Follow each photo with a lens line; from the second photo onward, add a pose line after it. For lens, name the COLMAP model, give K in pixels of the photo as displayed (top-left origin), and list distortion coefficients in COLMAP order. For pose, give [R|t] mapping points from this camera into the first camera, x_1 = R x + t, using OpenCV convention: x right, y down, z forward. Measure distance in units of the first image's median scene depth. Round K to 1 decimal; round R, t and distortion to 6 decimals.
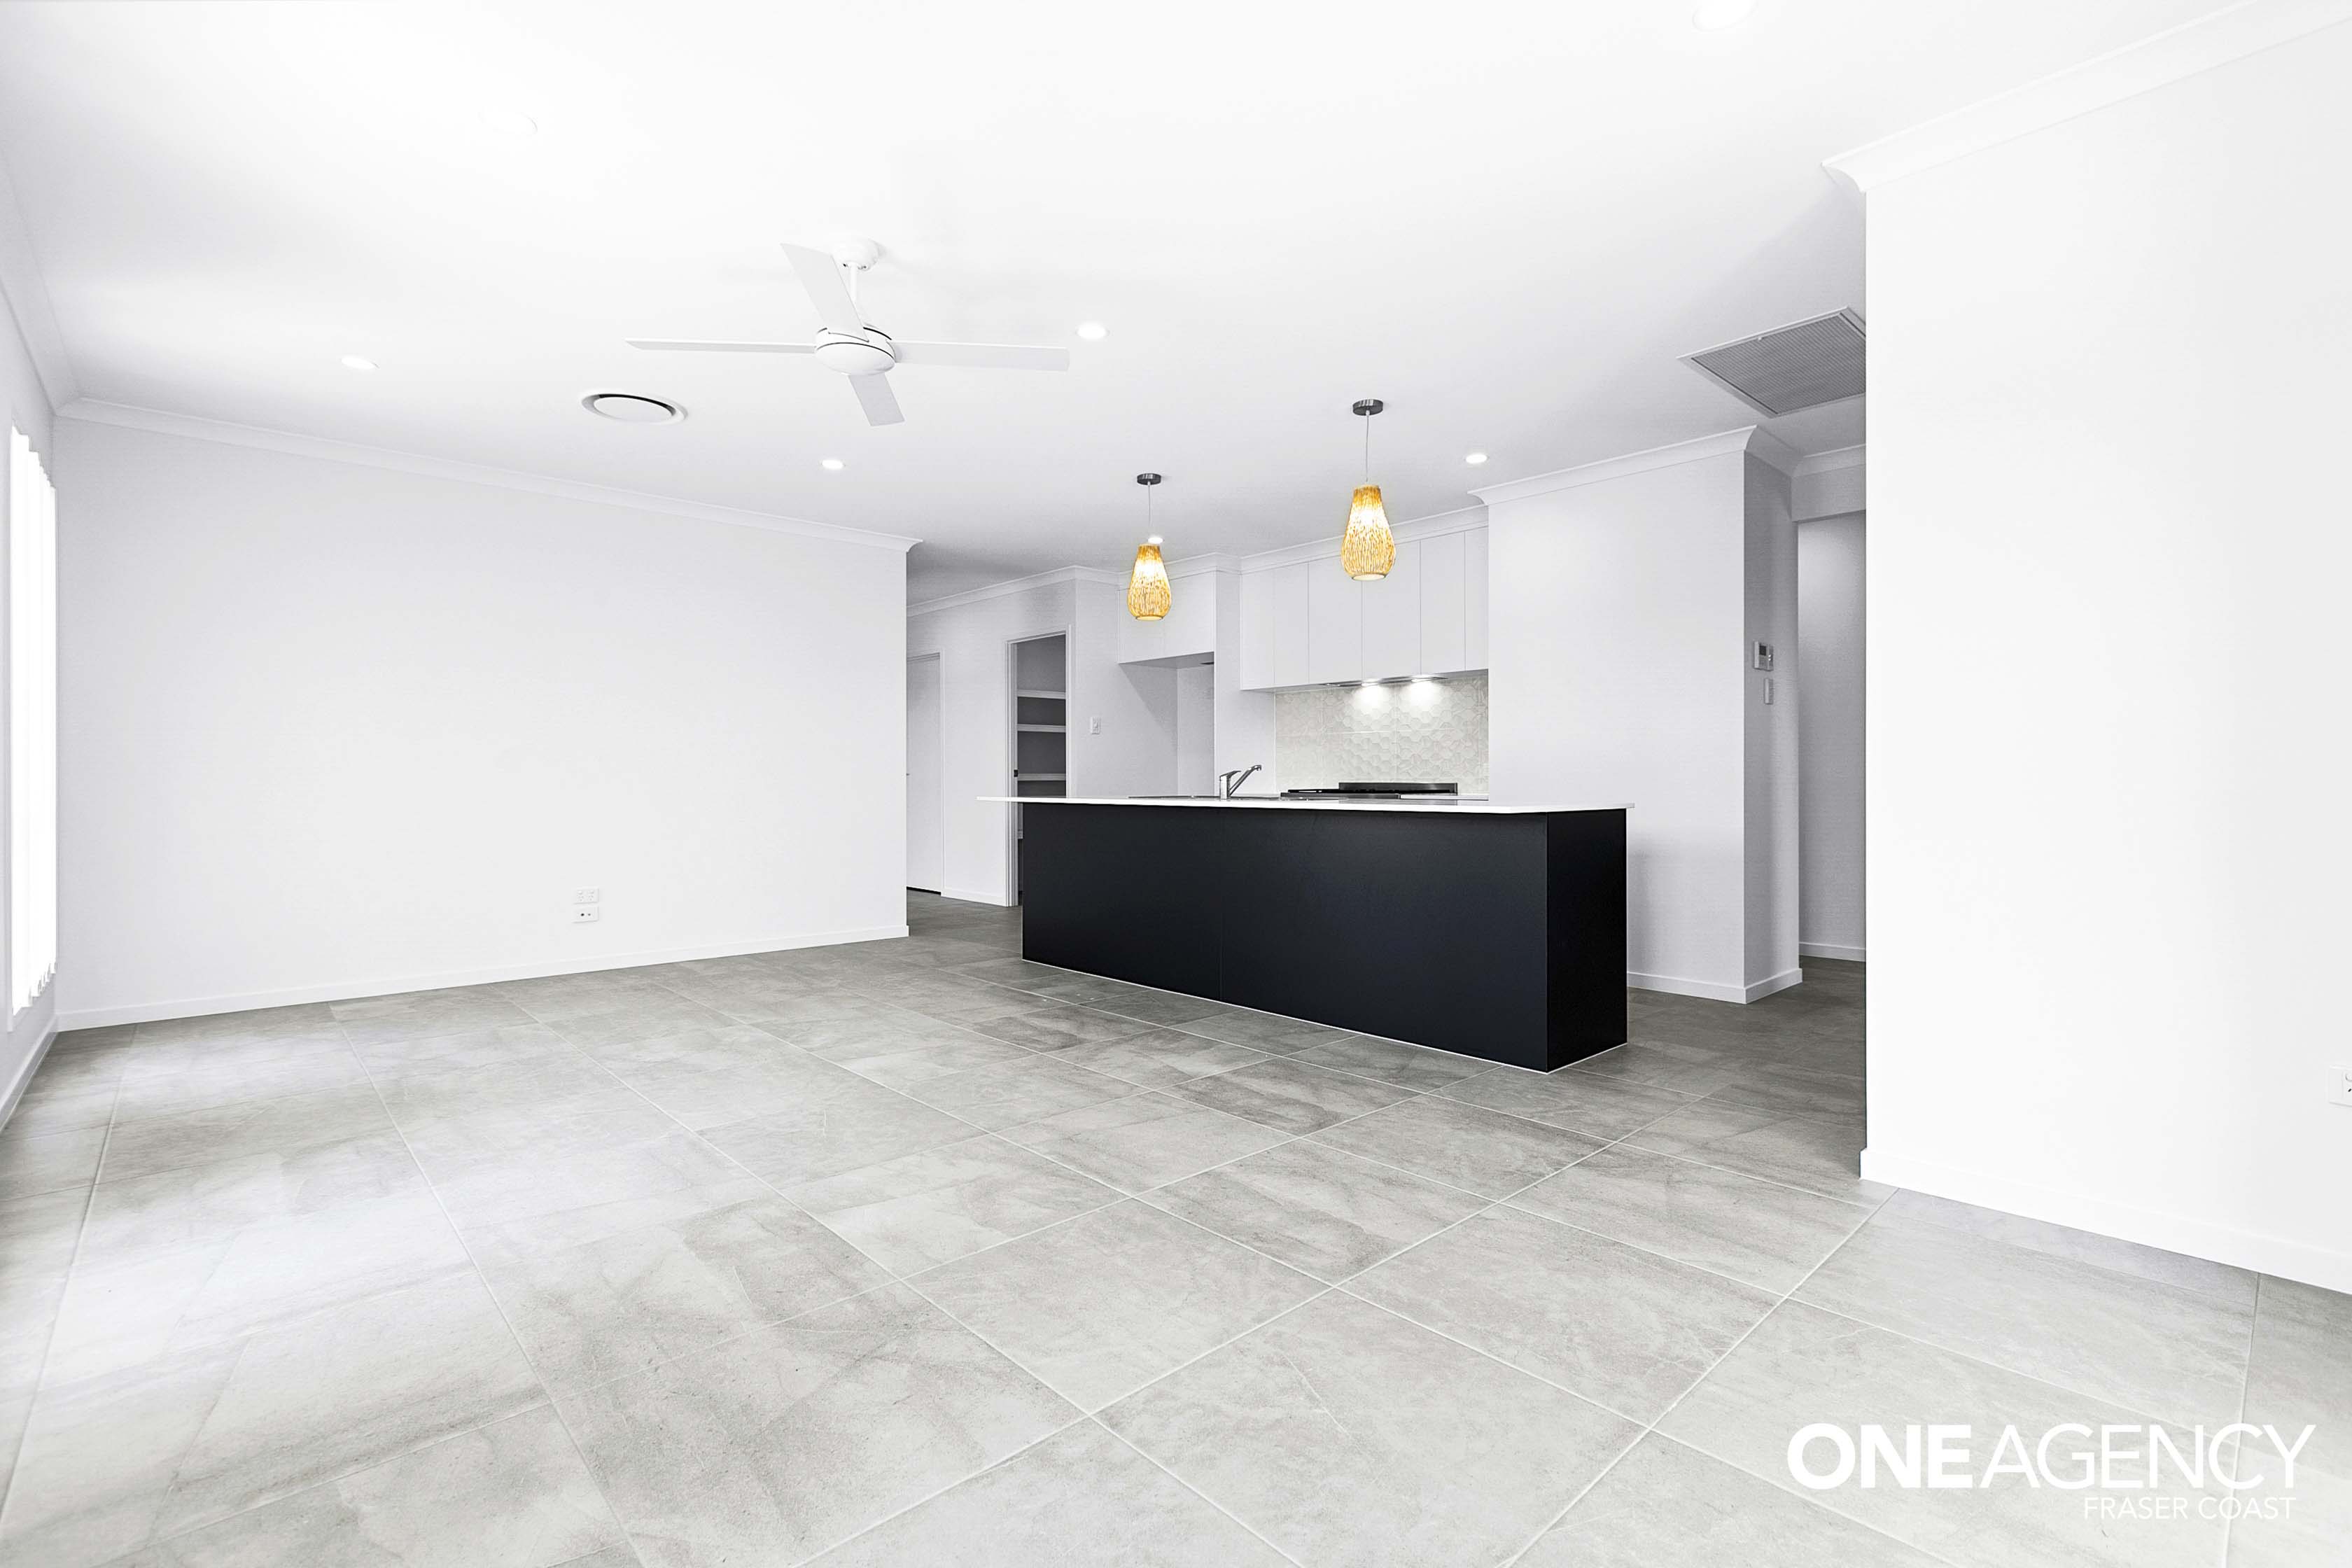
lens RADIAL K [[1067.3, 0, 1176.0], [0, 1067.3, 784.0], [0, 0, 1]] dist [0.000949, -0.000147]
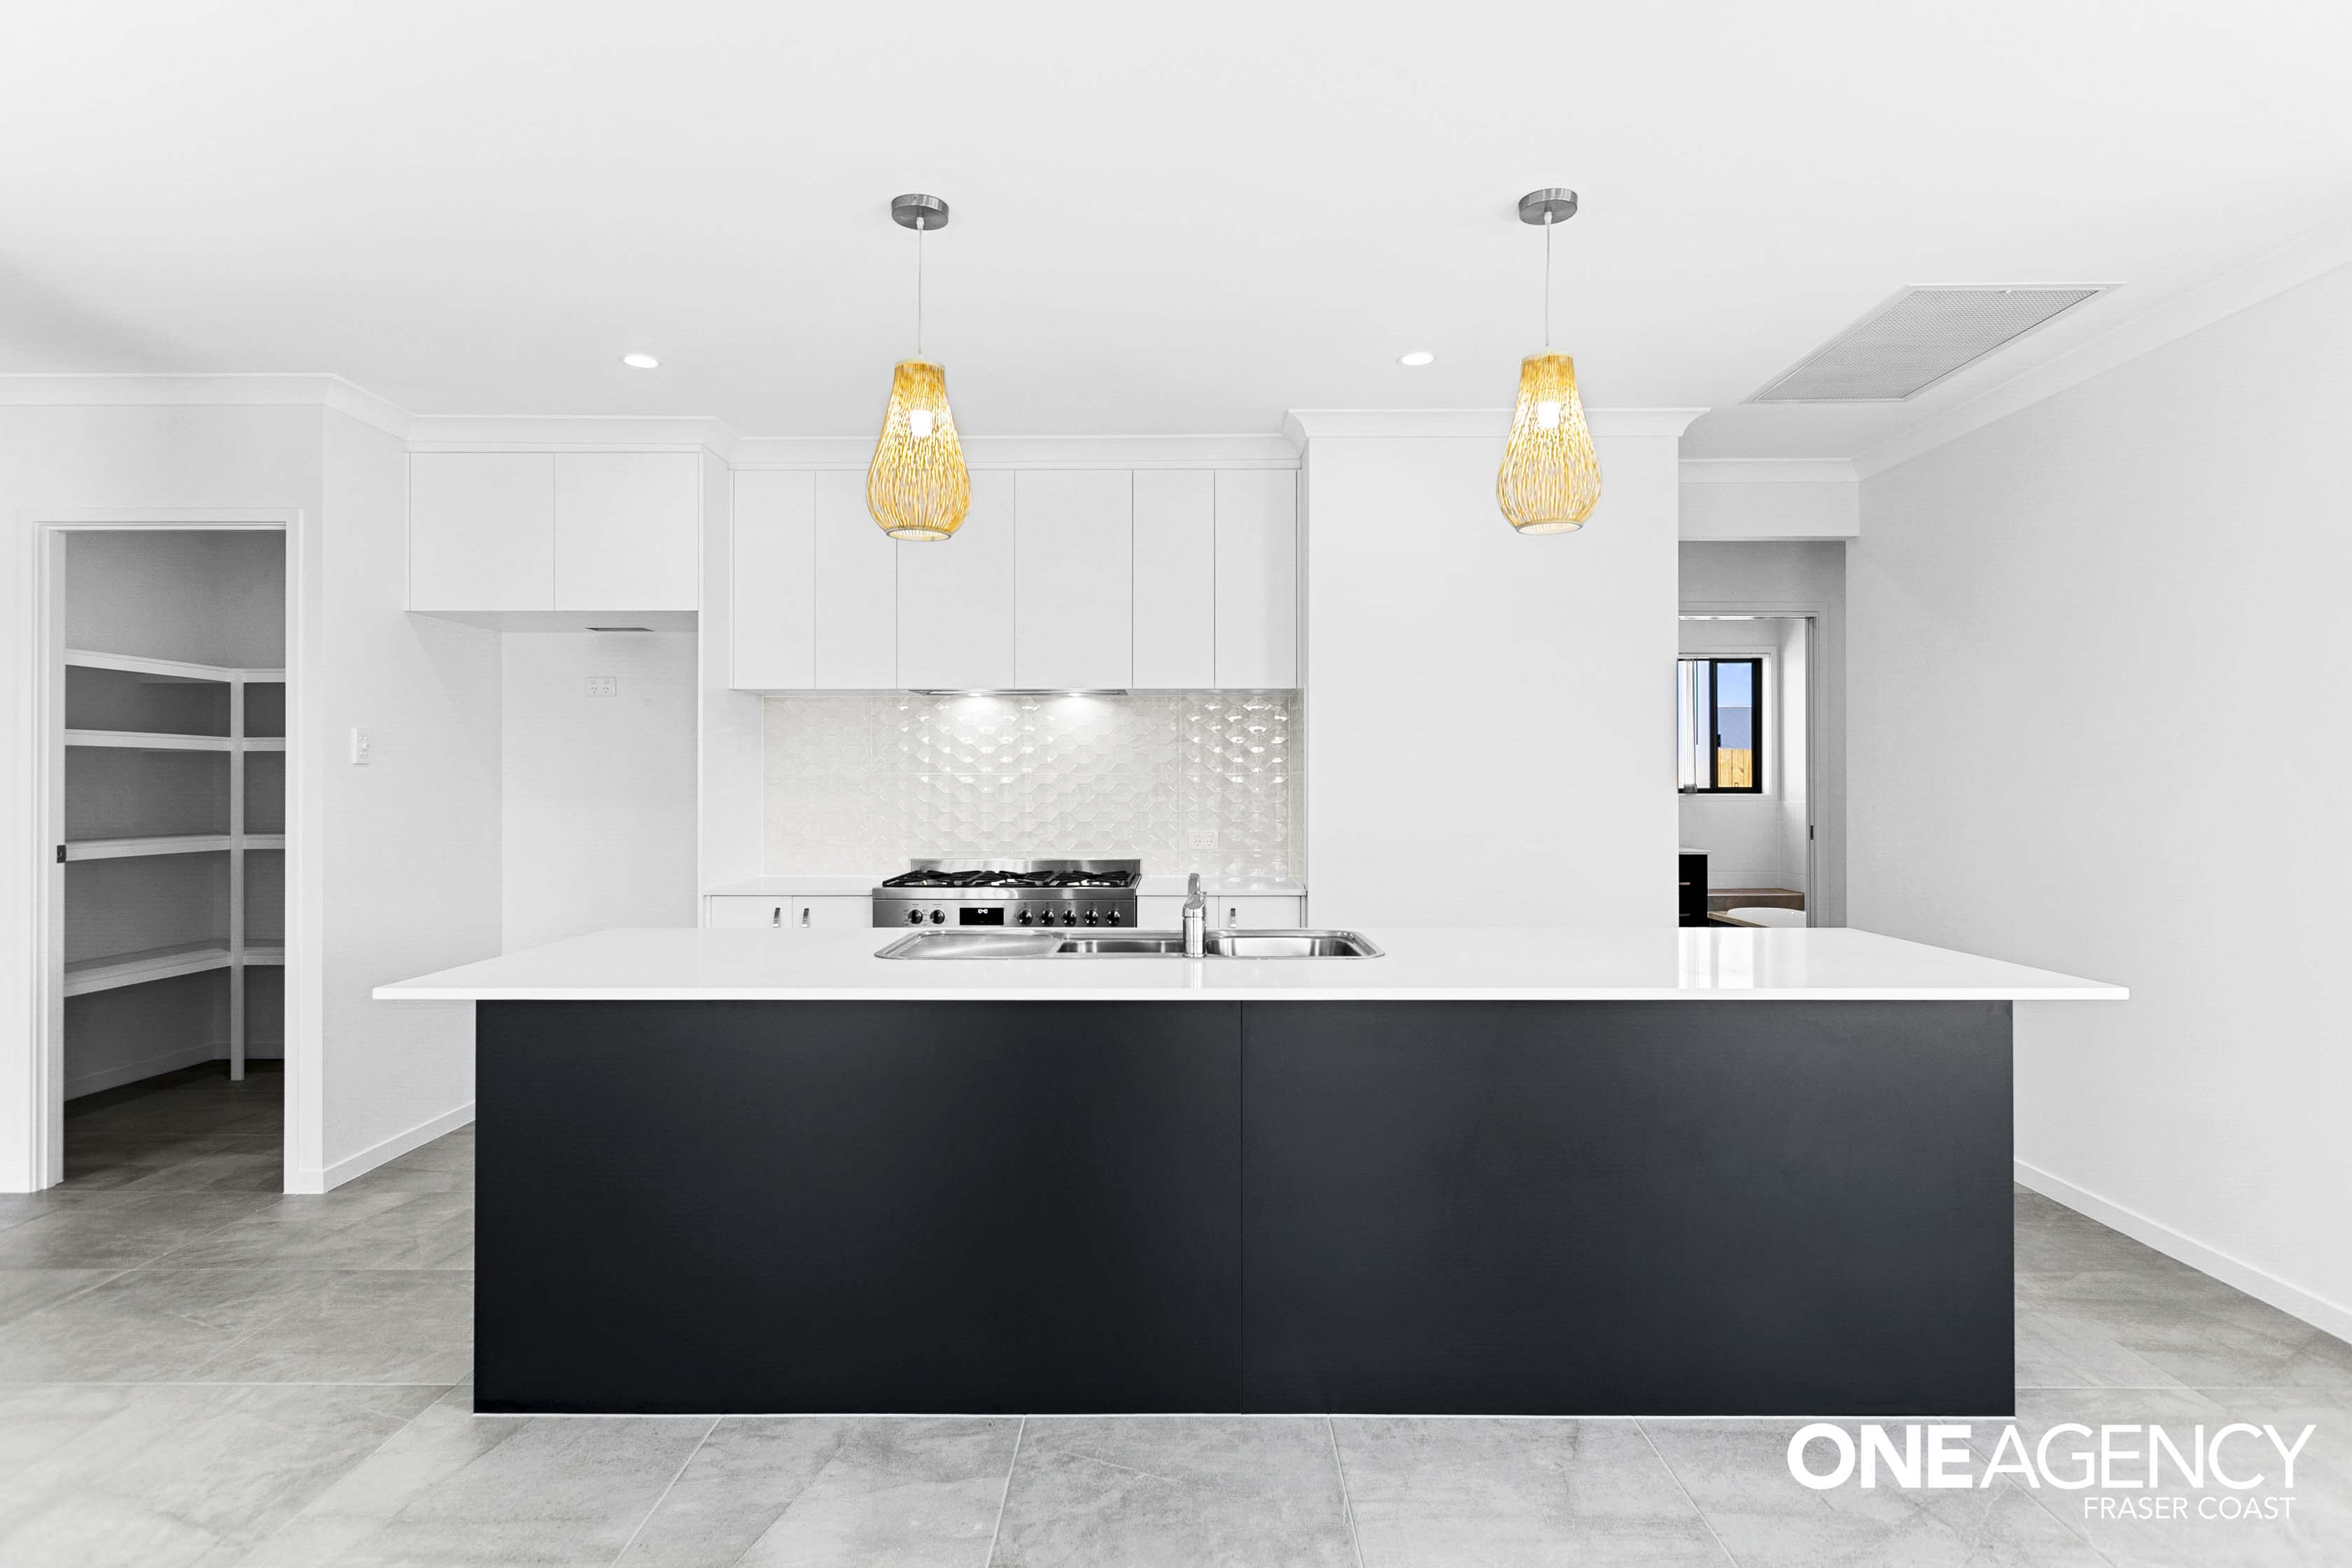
lens RADIAL K [[1212.7, 0, 1176.0], [0, 1212.7, 784.0], [0, 0, 1]] dist [0.002806, 0.000215]
pose [[0.683089, 0.002398, 0.730331, -0.236204], [0.000536, 0.999993, -0.003786, -0.039868], [-0.730335, 0.002978, 0.683083, 0.444093]]
